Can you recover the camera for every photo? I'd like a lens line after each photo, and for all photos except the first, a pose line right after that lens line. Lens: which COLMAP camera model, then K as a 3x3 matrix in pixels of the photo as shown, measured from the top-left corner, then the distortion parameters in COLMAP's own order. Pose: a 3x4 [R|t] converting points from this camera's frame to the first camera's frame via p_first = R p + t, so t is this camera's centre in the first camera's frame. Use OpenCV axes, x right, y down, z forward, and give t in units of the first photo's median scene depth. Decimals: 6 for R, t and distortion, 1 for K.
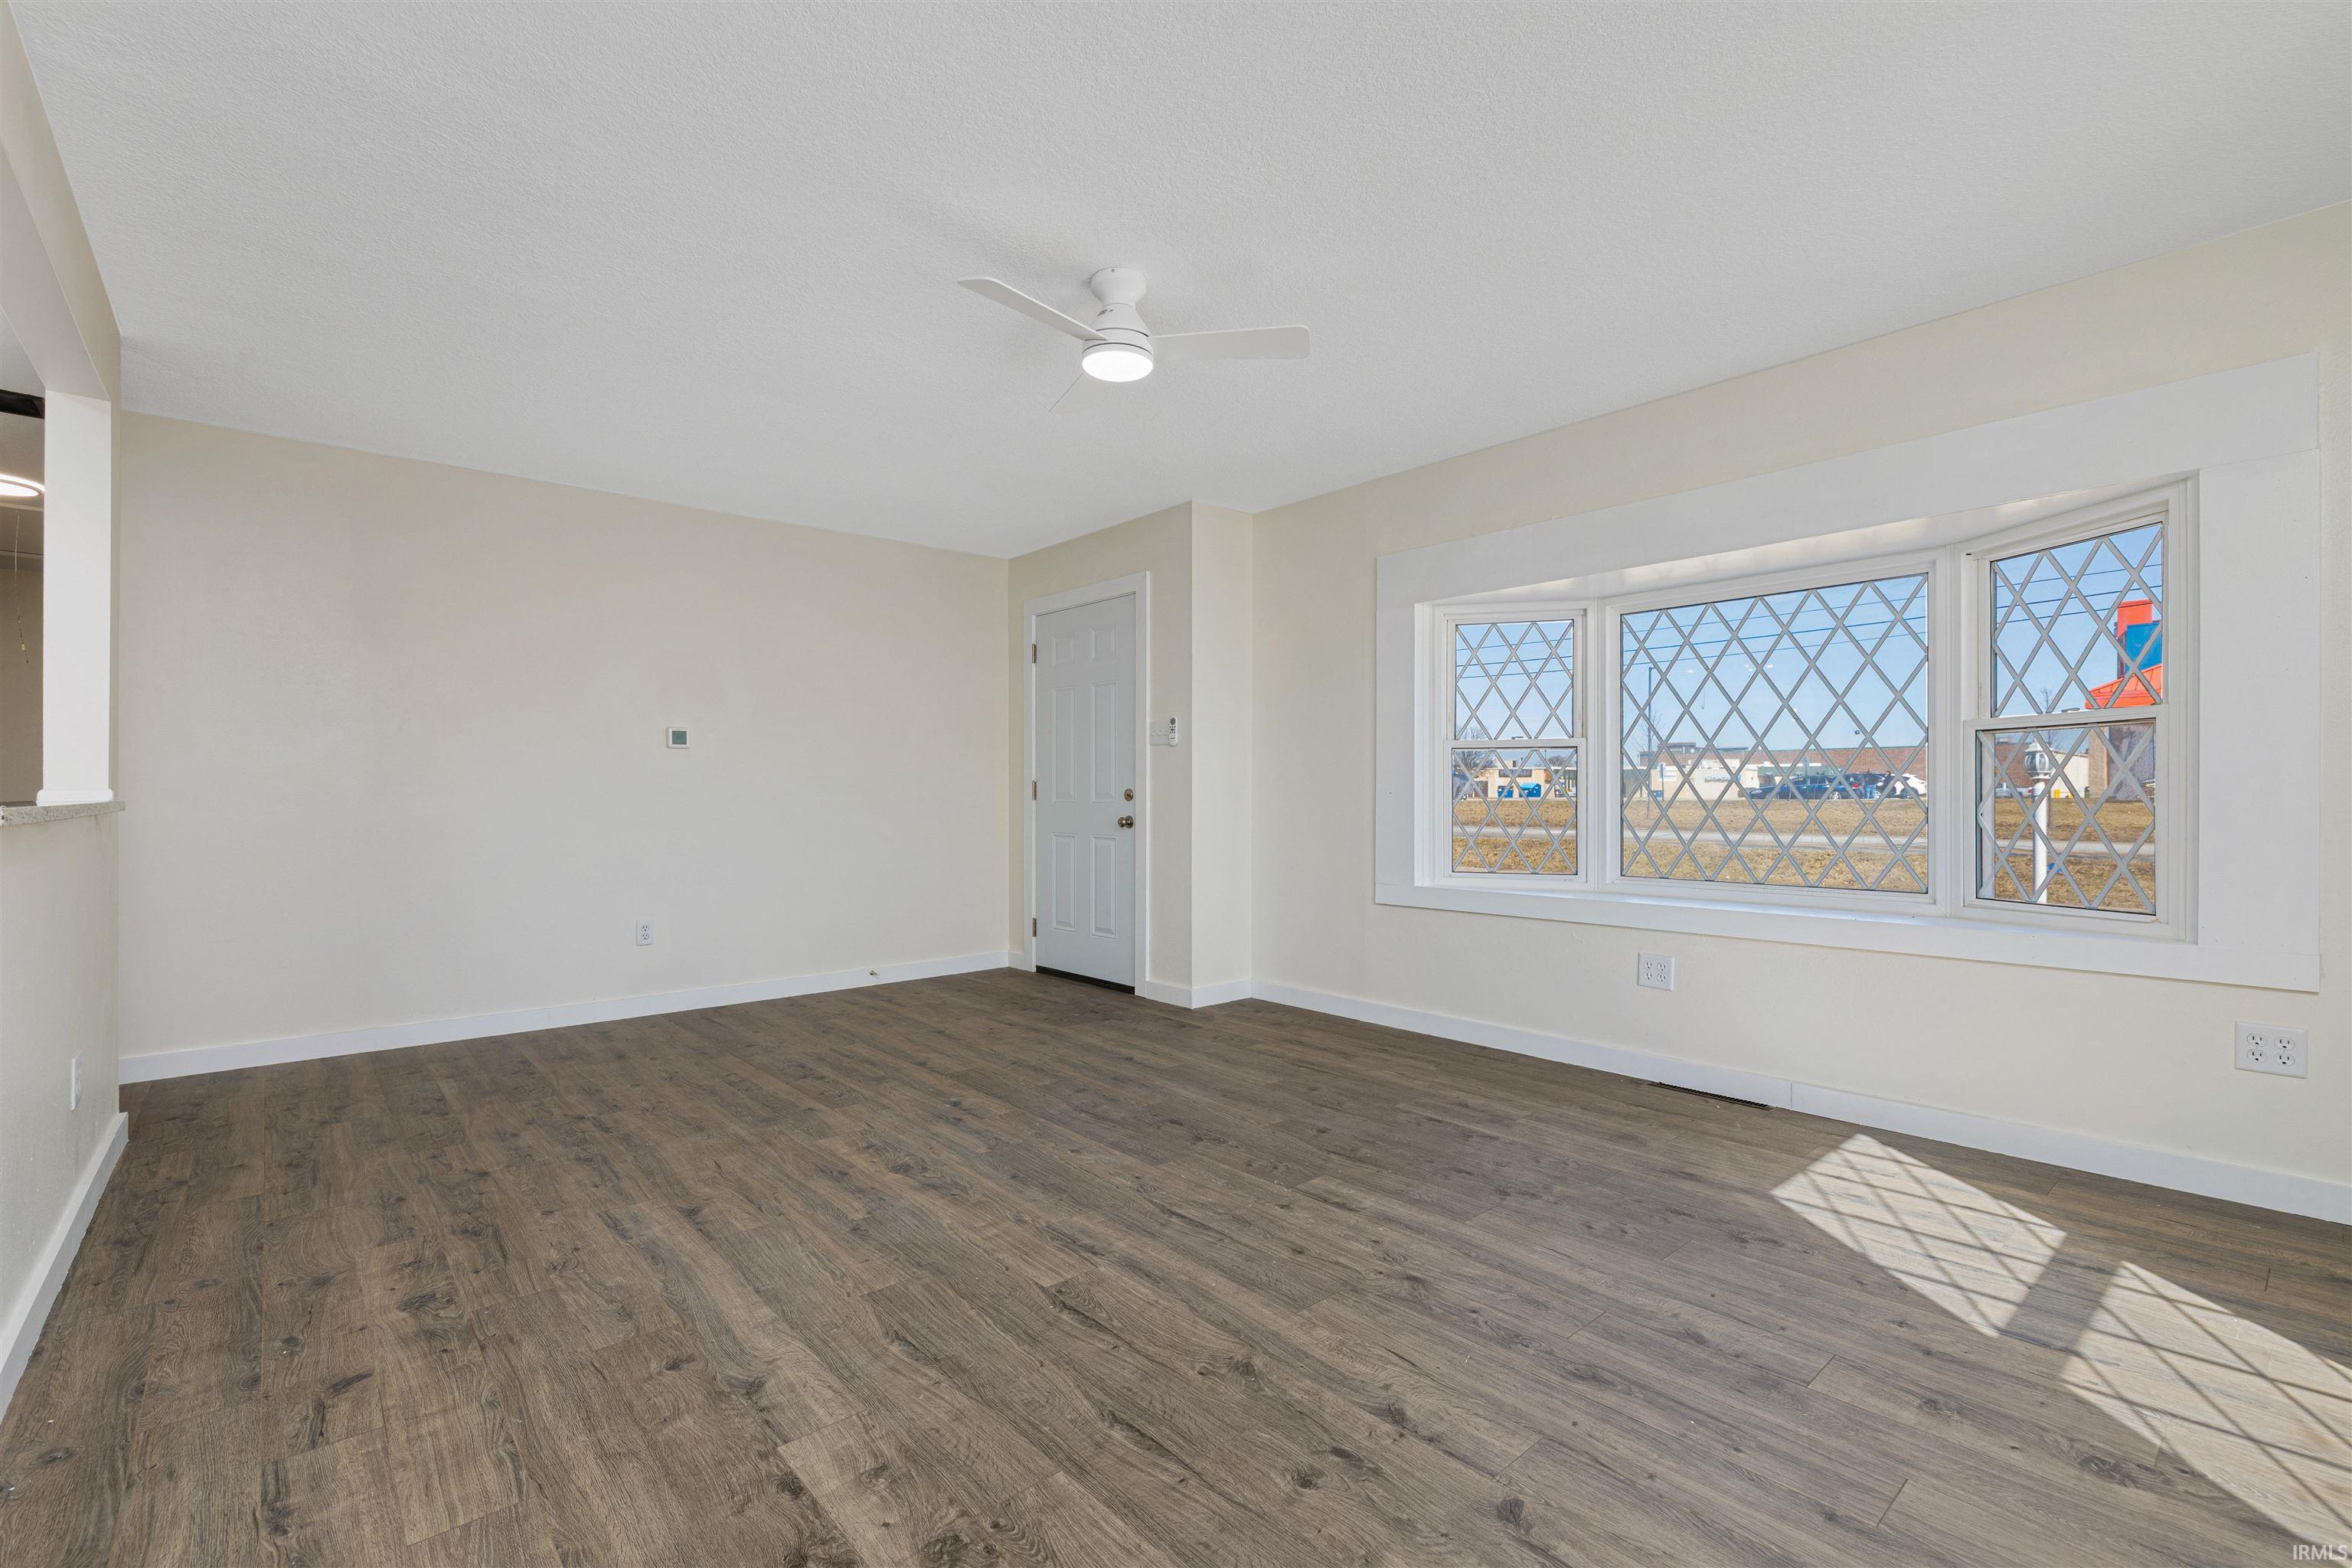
lens RADIAL K [[1013.5, 0, 1096.9], [0, 1013.5, 801.7], [0, 0, 1]] dist [-0.001257, 0.000330]
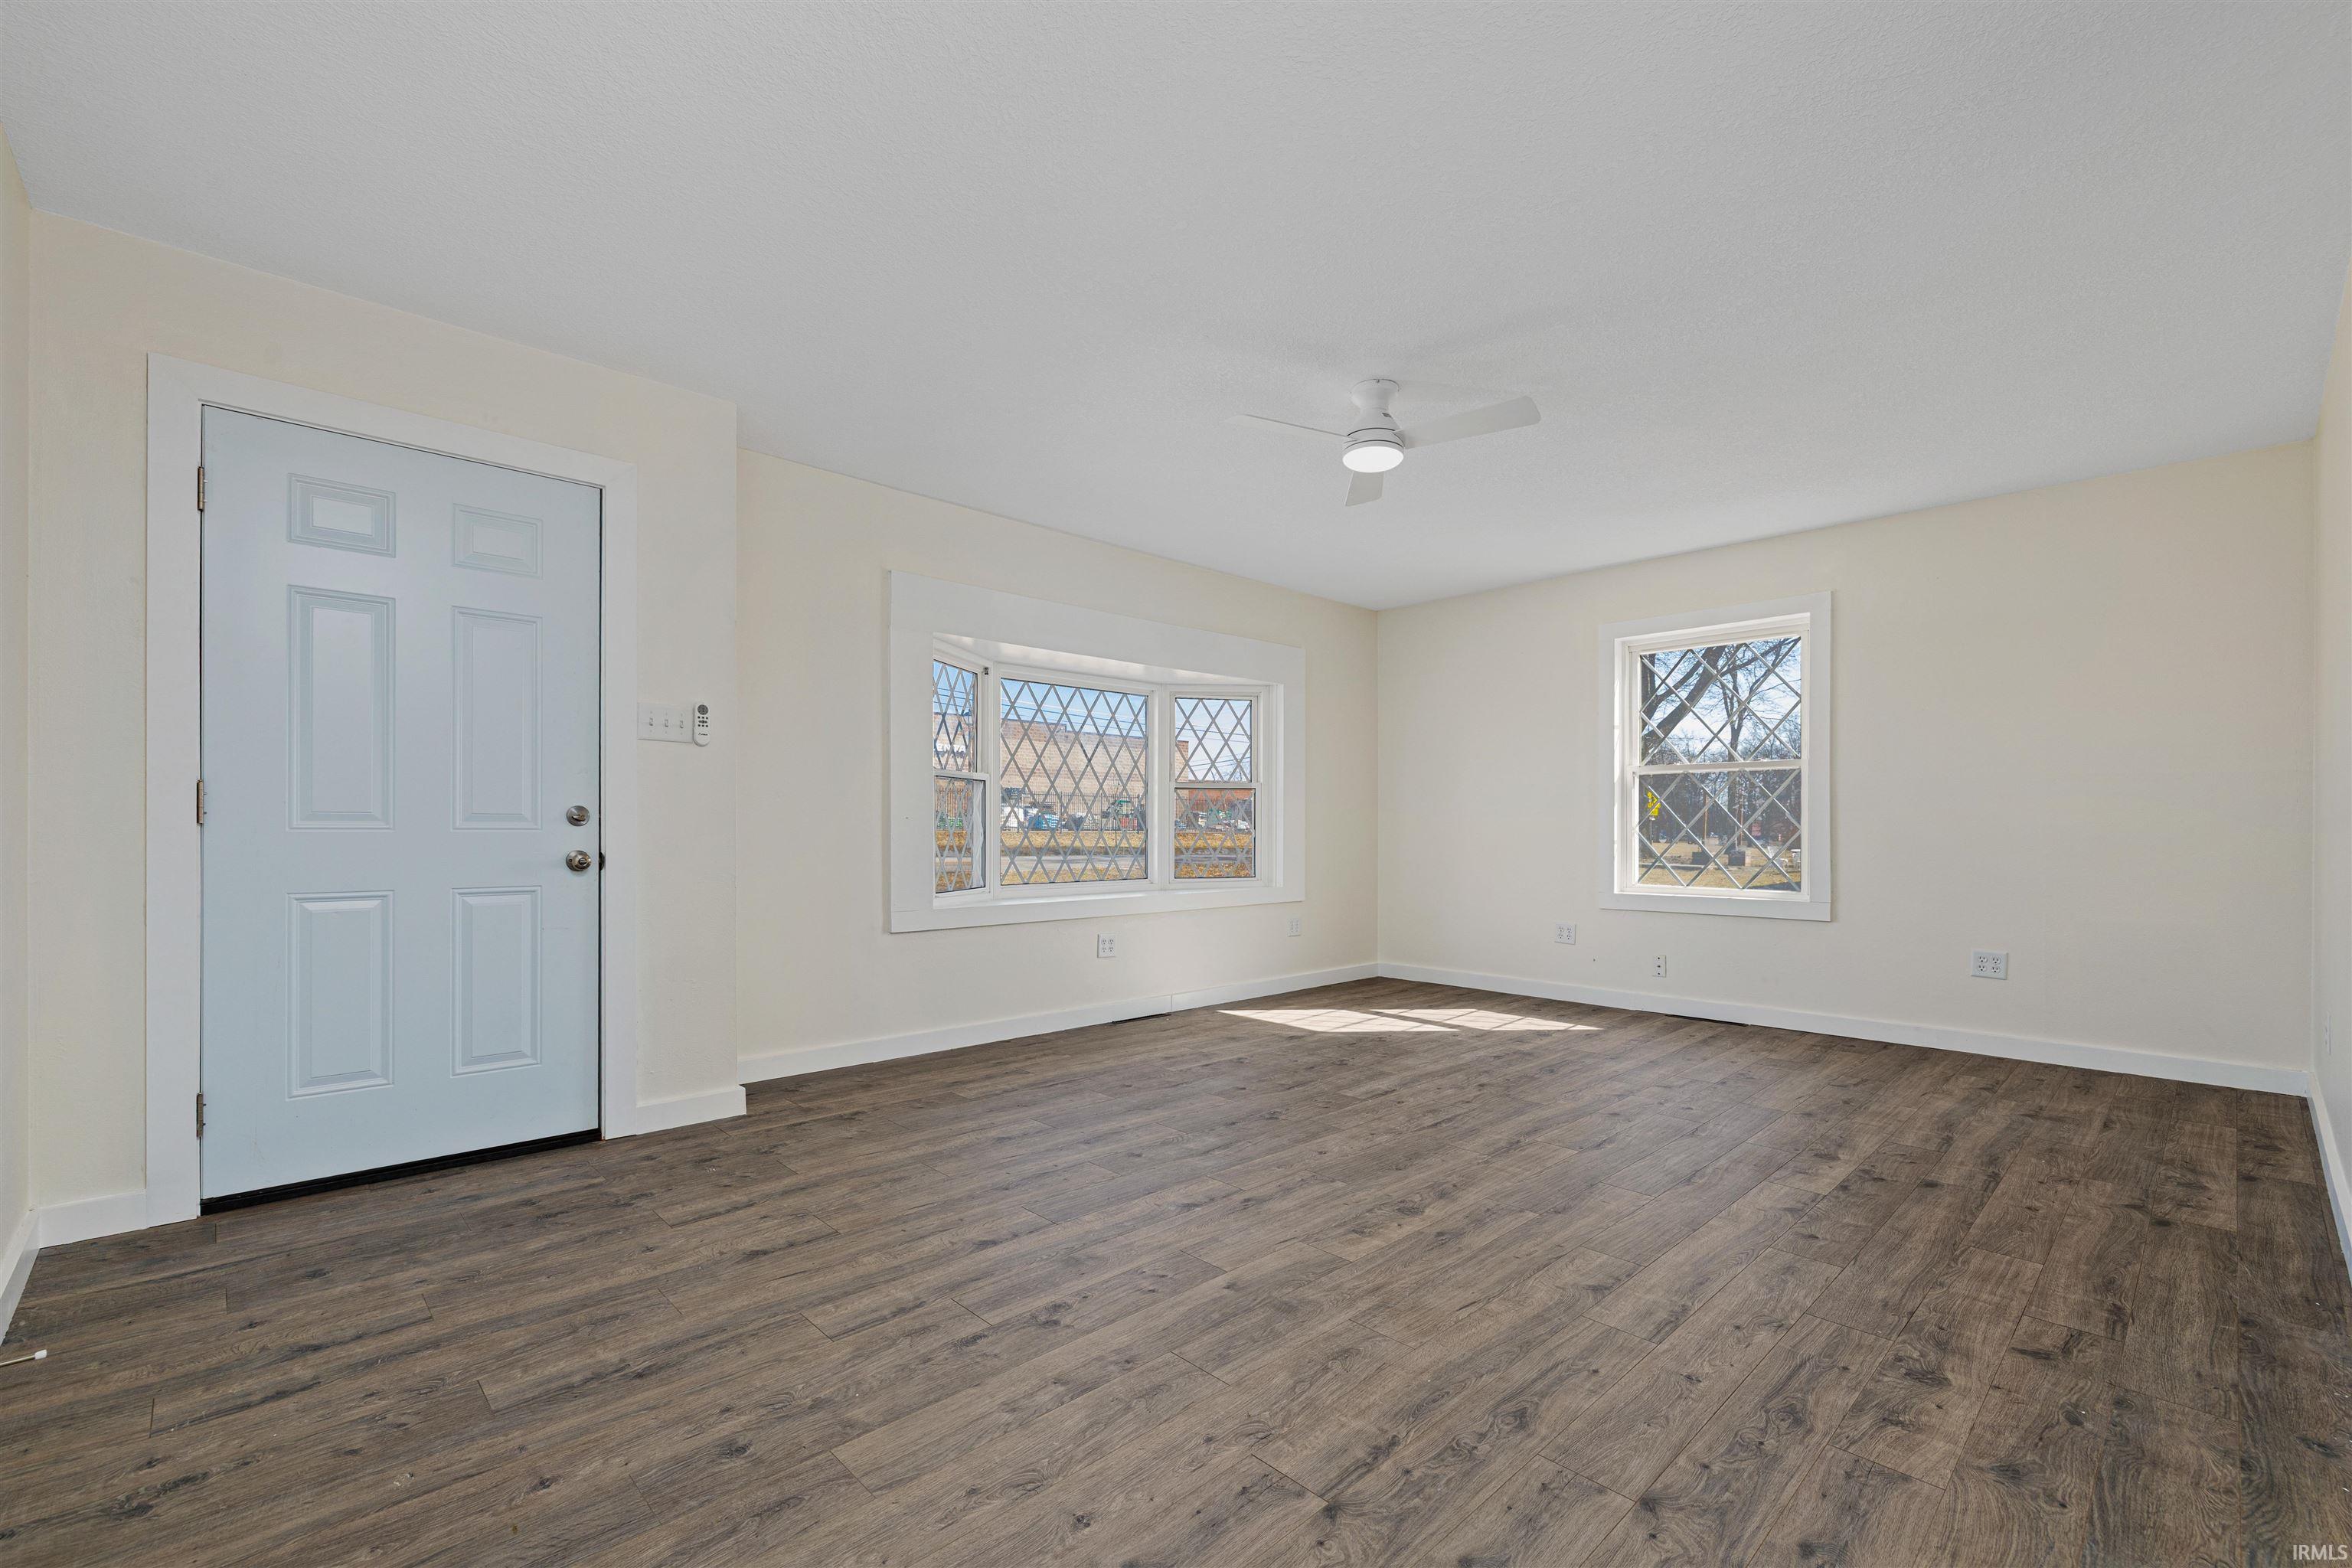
lens RADIAL K [[1013.5, 0, 1193.6], [0, 1013.5, 830.5], [0, 0, 1]] dist [-0.001257, 0.000330]
pose [[-0.089104, -0.004411, 0.996013, -1.237736], [0.001811, 0.999988, 0.004591, -0.000216], [-0.996021, 0.002213, -0.089095, 1.418751]]
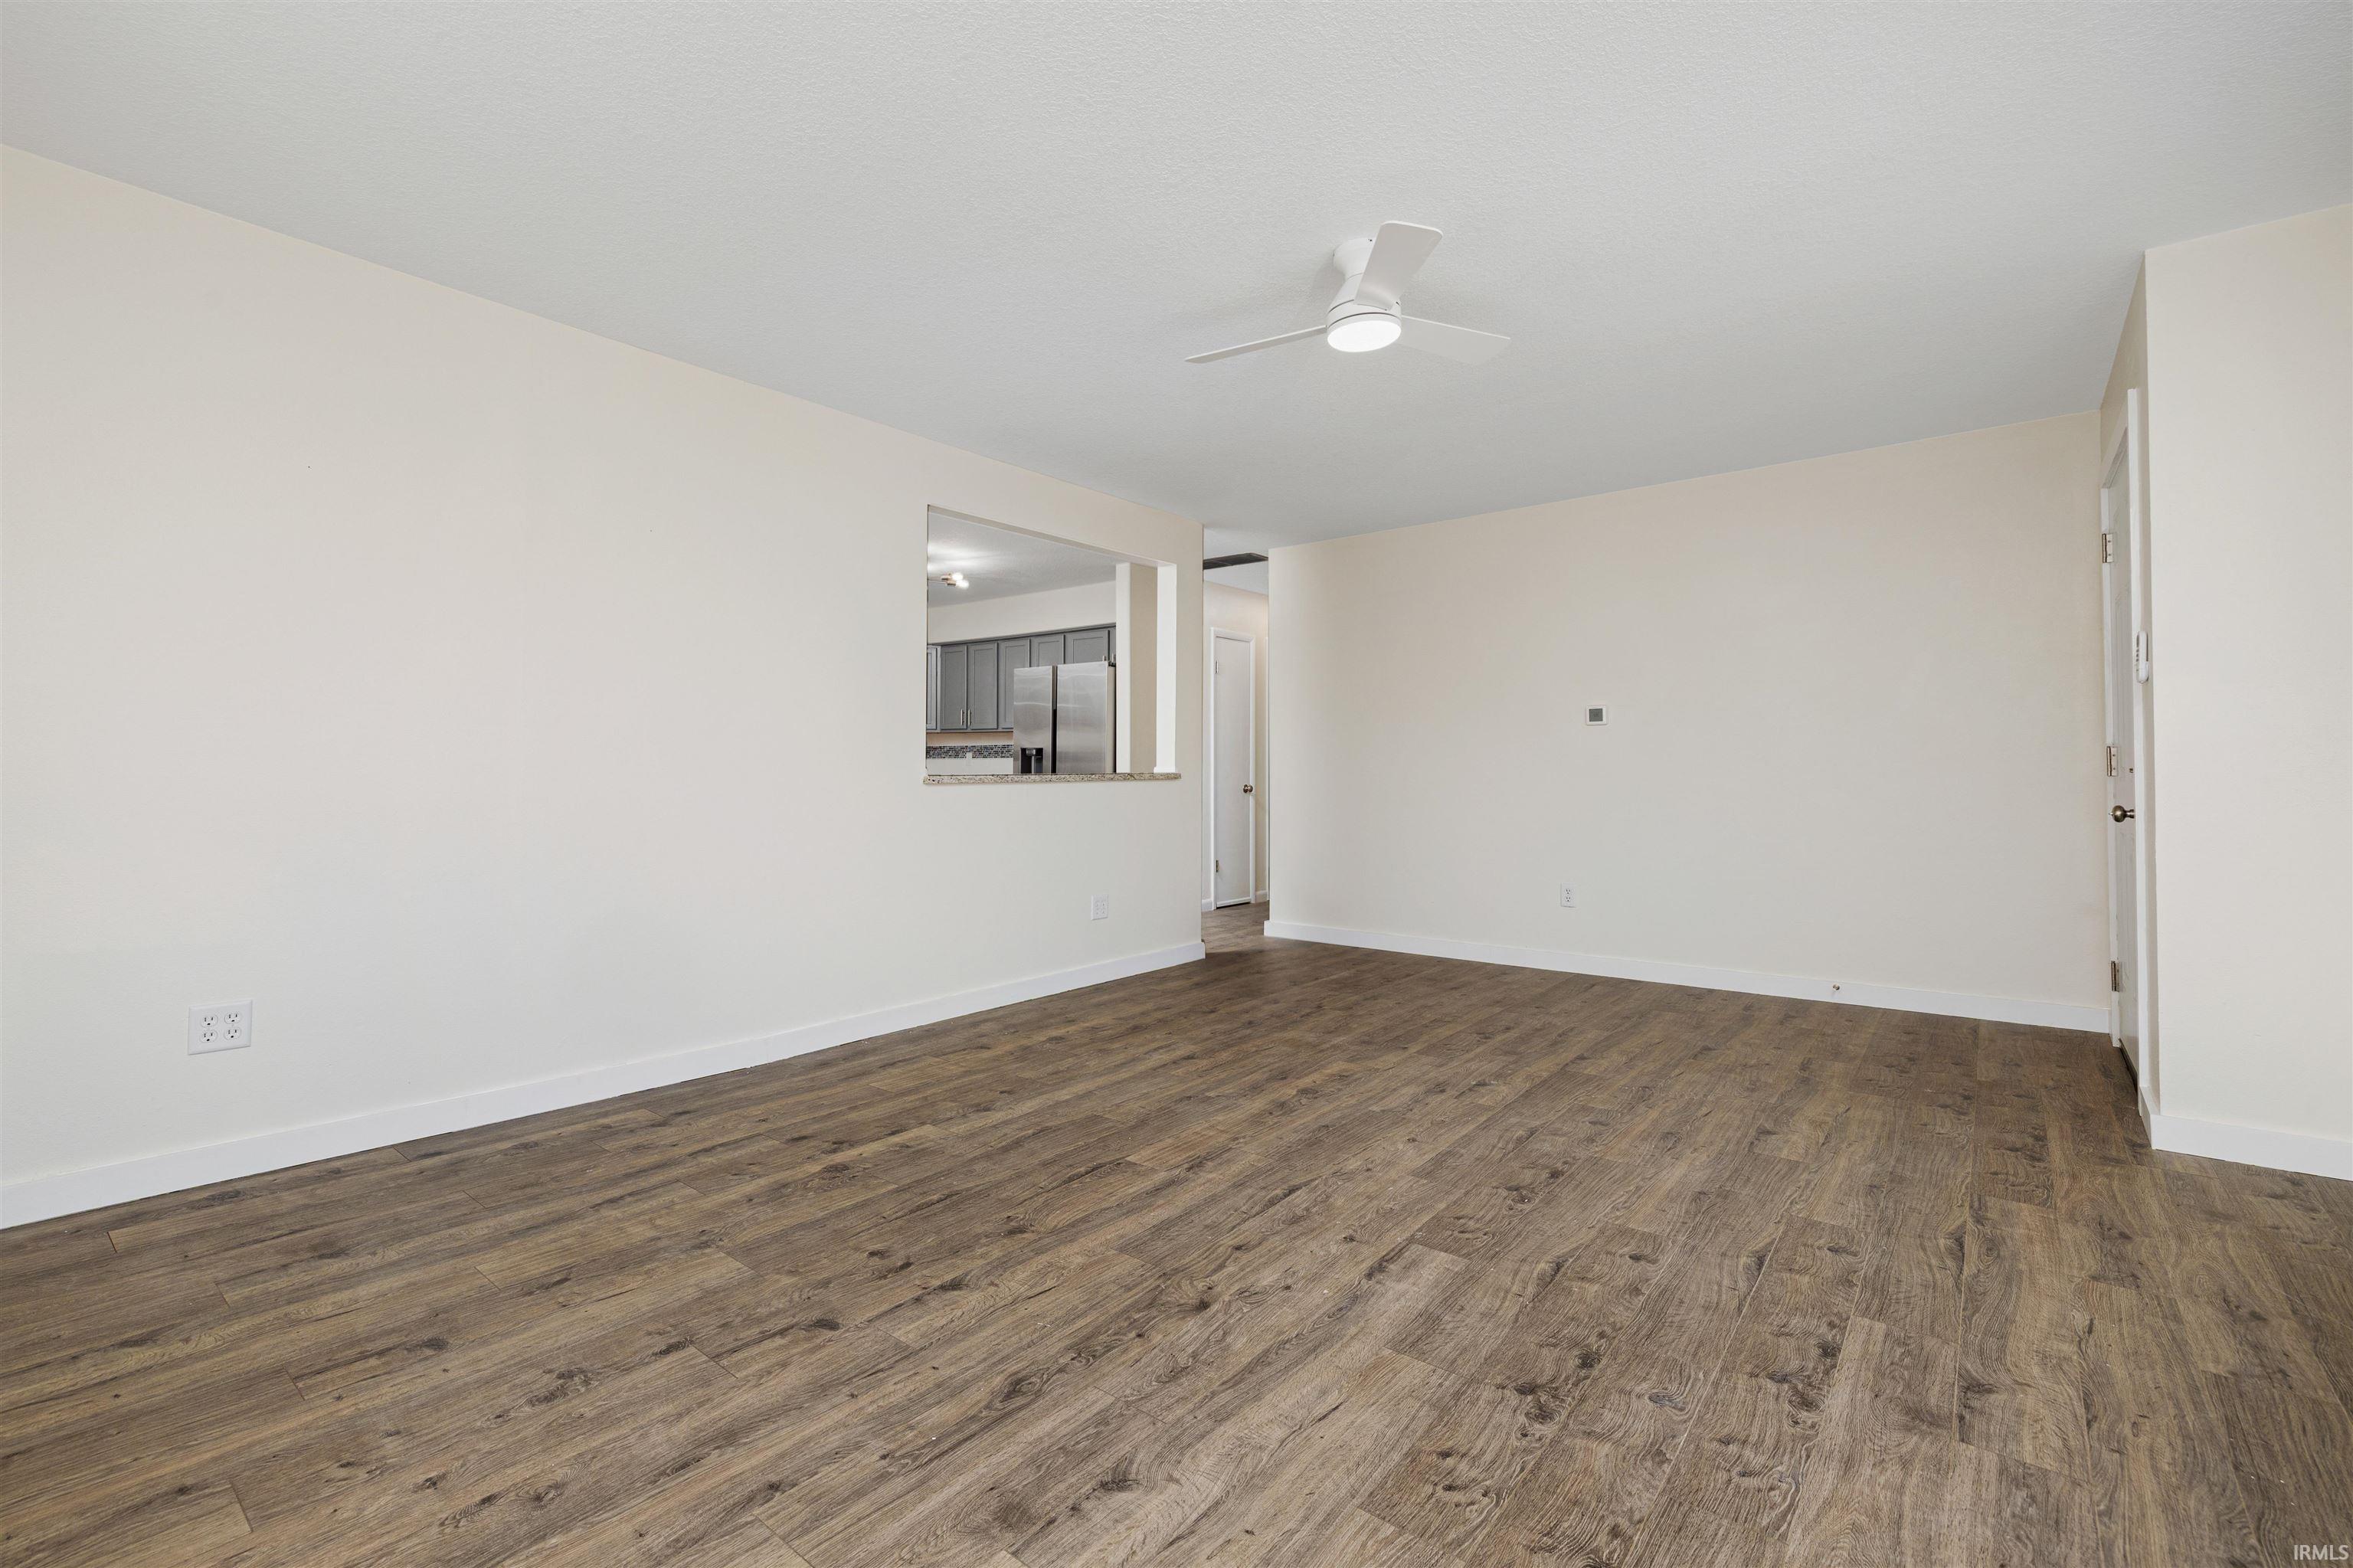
lens RADIAL K [[1014.0, 0, 1165.8], [0, 1014.0, 762.9], [0, 0, 1]] dist [-0.001257, 0.000330]
pose [[0.212104, -0.006093, -0.977228, 1.008089], [-0.004970, 0.999961, -0.007313, -0.006650], [0.977235, 0.006408, 0.212065, 0.650930]]
